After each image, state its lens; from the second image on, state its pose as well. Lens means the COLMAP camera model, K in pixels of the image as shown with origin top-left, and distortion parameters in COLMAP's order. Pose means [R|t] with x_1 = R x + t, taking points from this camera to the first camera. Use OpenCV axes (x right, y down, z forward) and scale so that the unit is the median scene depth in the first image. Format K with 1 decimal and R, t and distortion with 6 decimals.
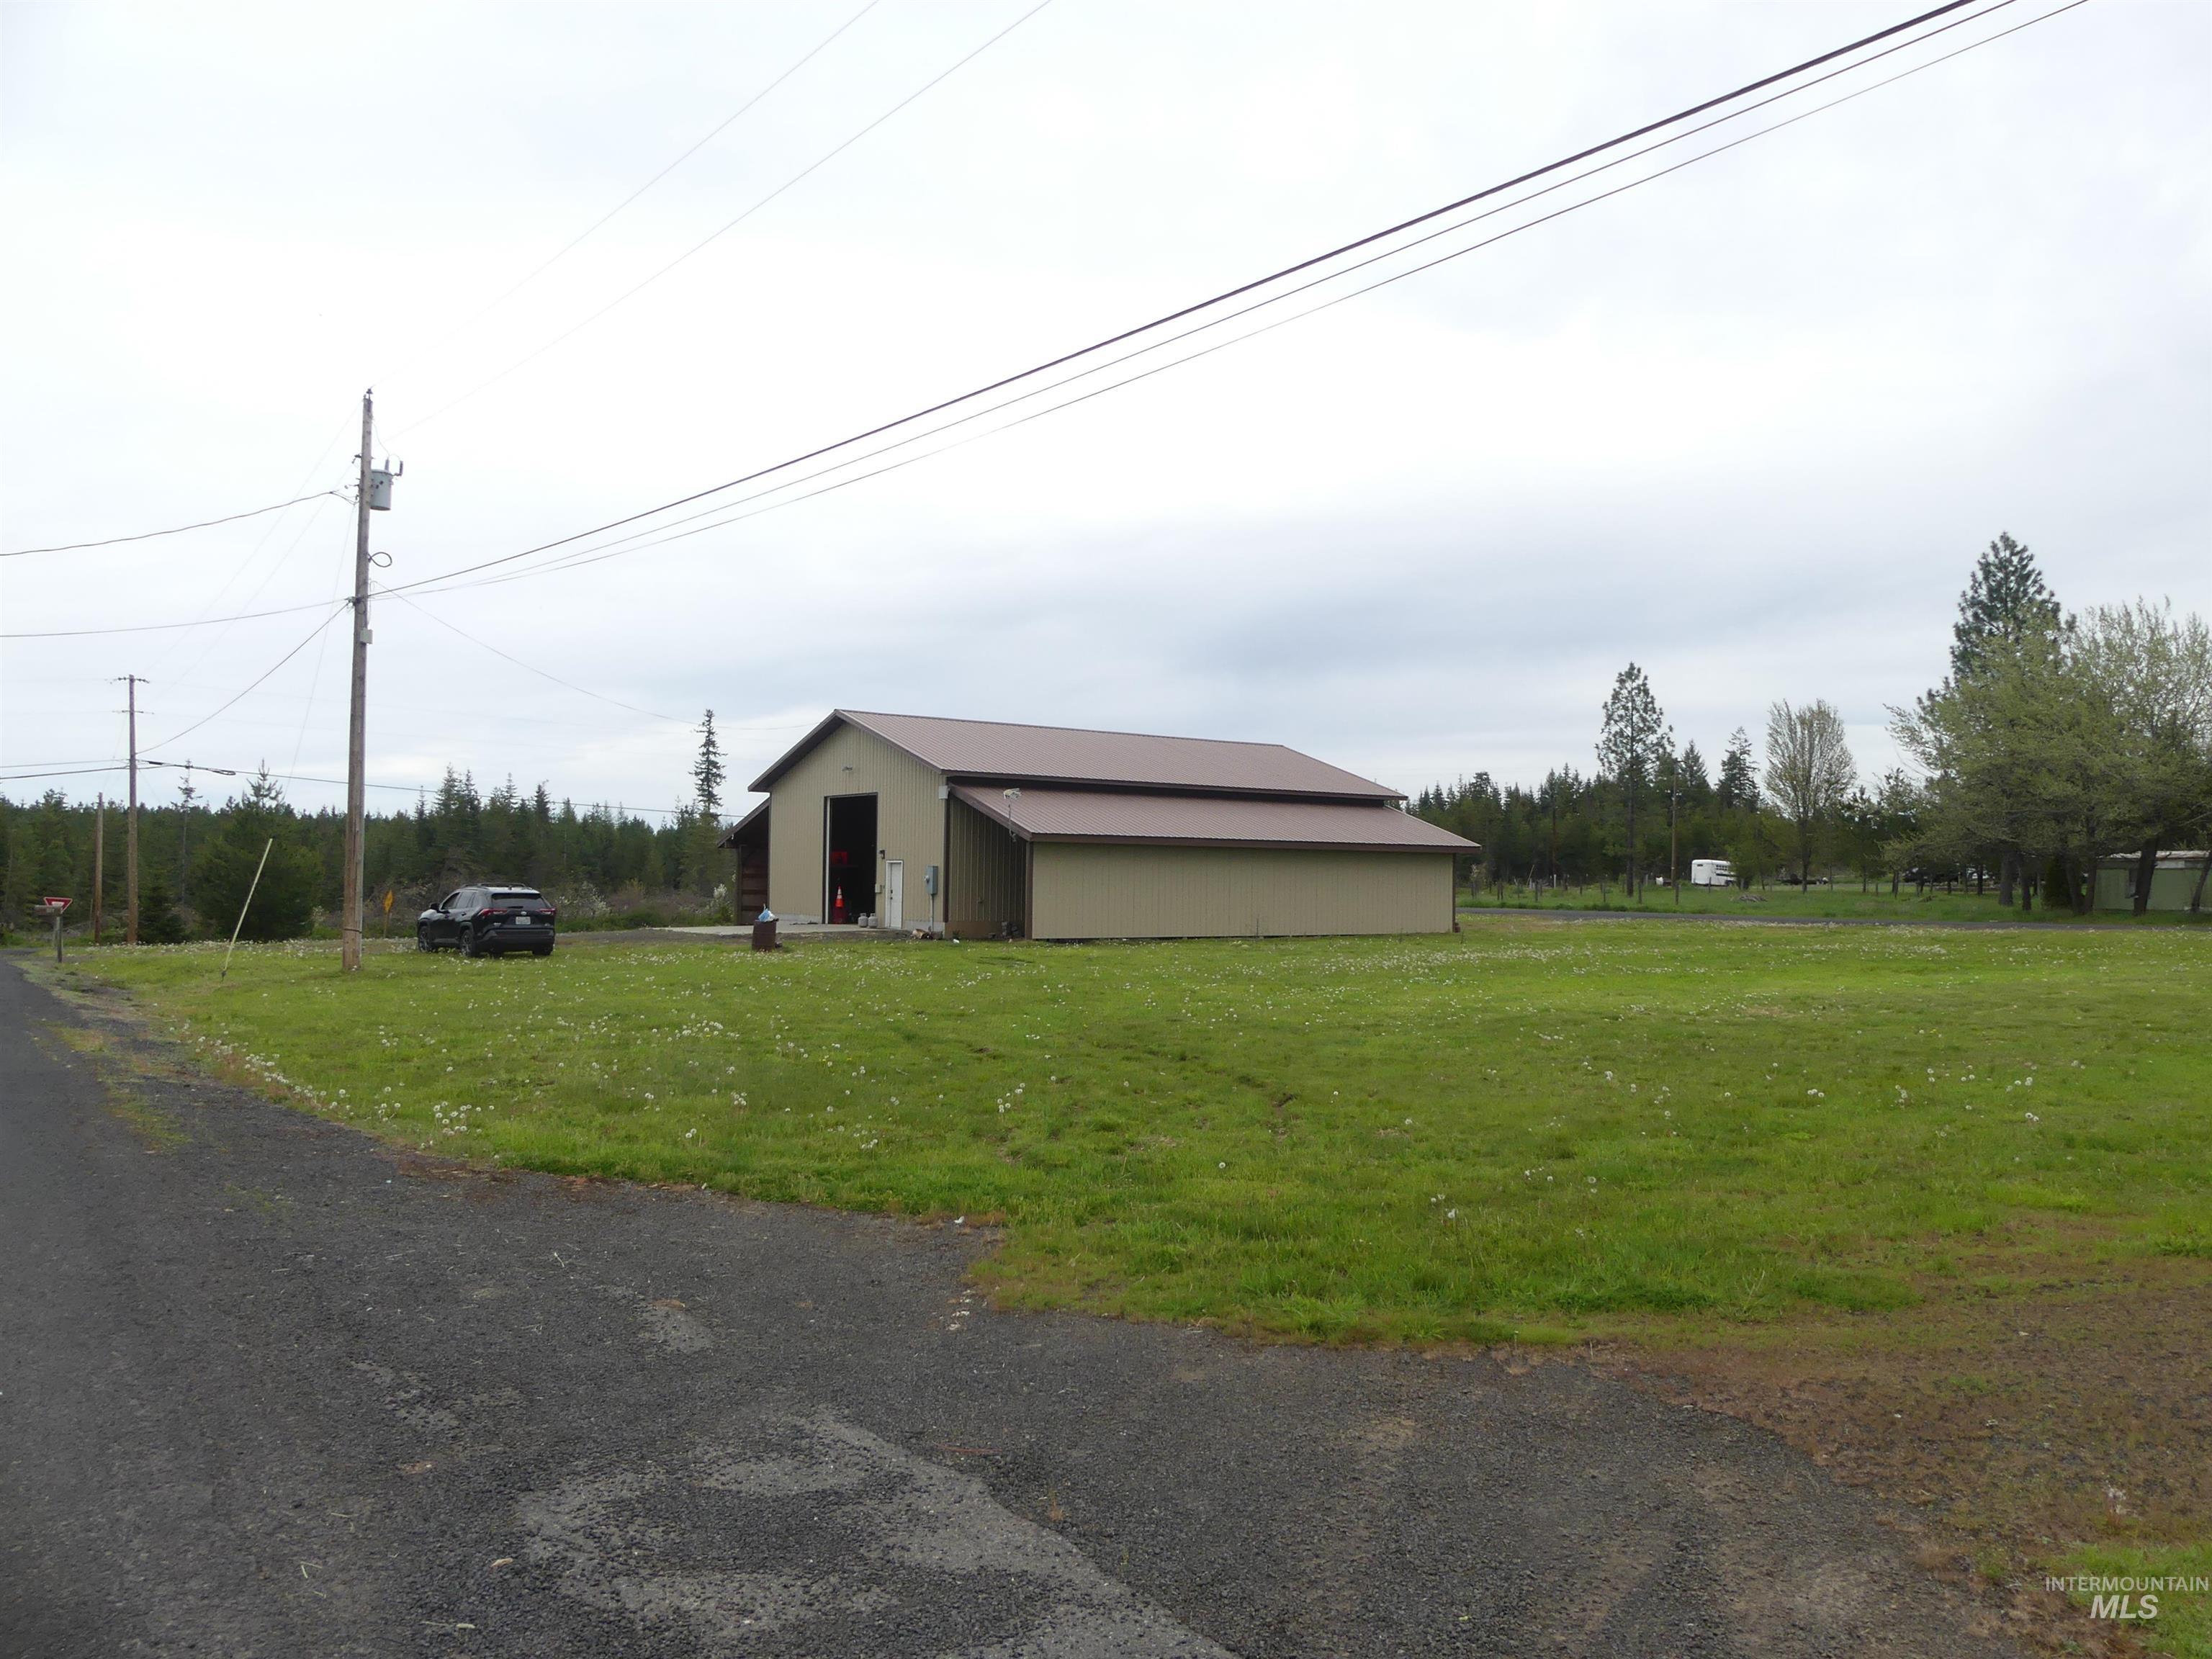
lens RADIAL K [[1621.9, 0, 1103.8], [0, 1621.9, 818.0], [0, 0, 1]] dist [-0.053960, 0.002120]
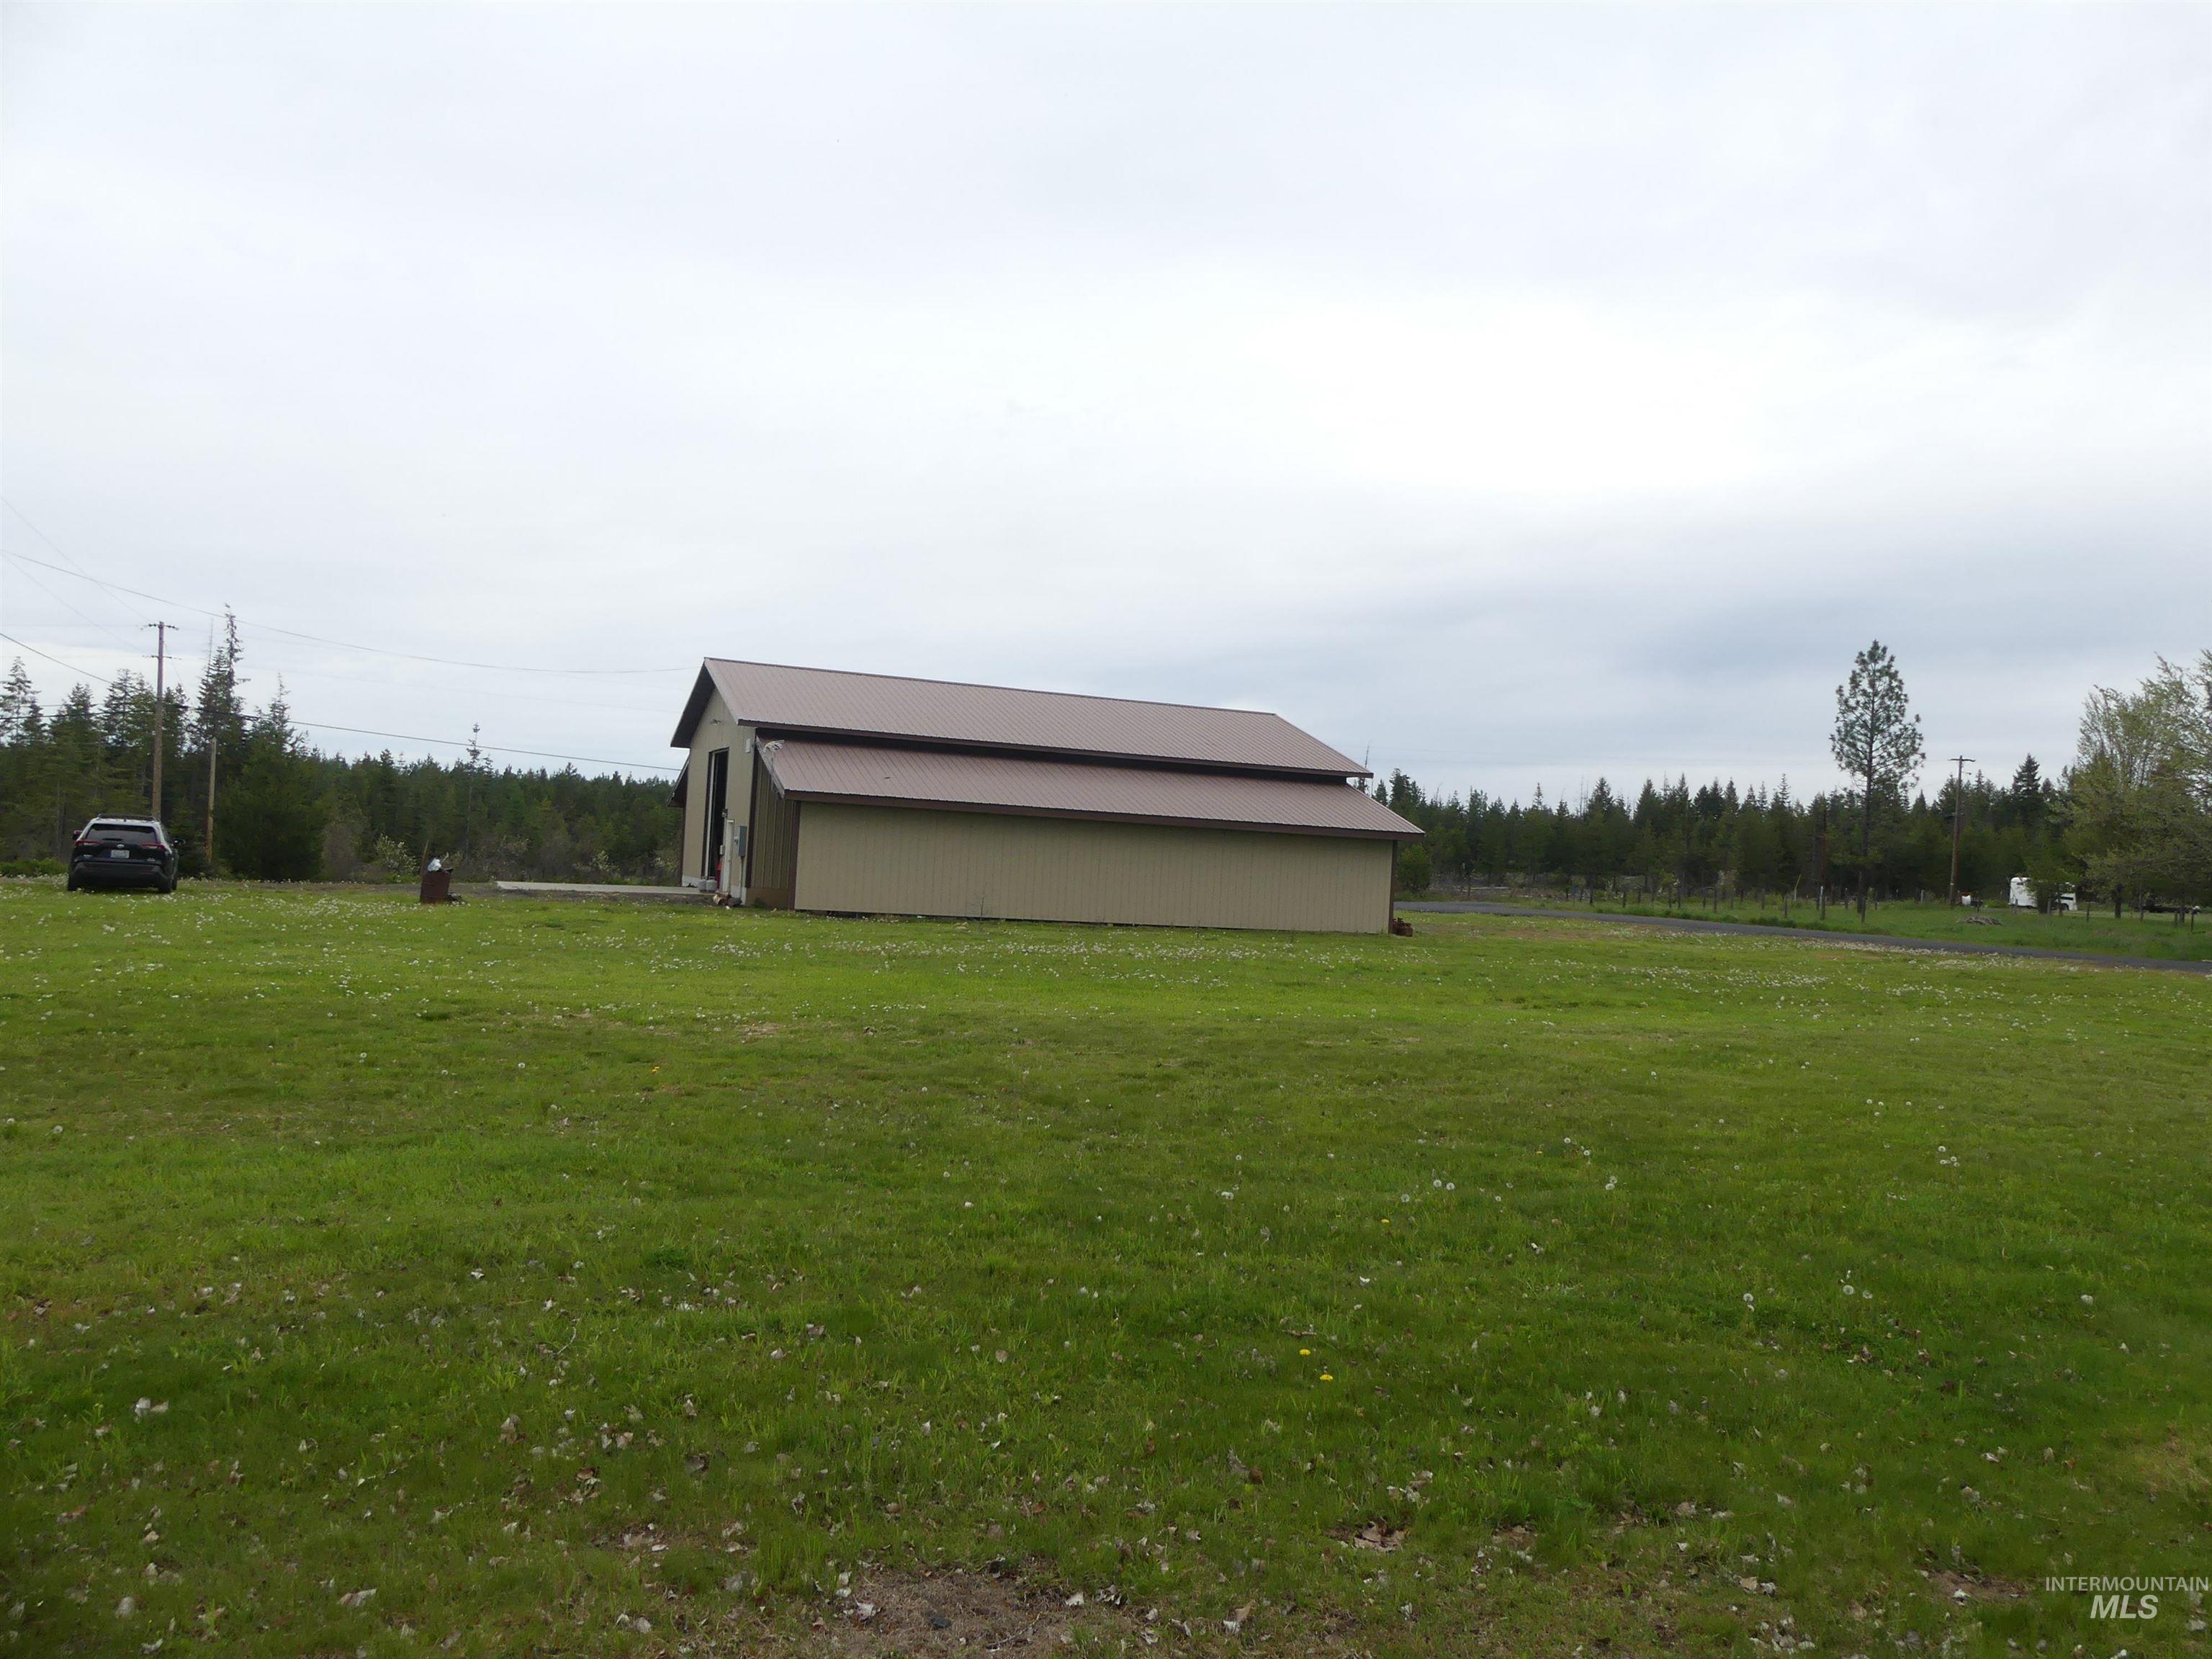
lens RADIAL K [[1621.9, 0, 1103.8], [0, 1621.9, 818.0], [0, 0, 1]] dist [-0.053960, 0.002120]
pose [[0.968186, 0.035199, -0.247743, 0.220052], [-0.034193, 0.999380, 0.008364, 0.007121], [0.247884, 0.000373, 0.968790, 0.112643]]
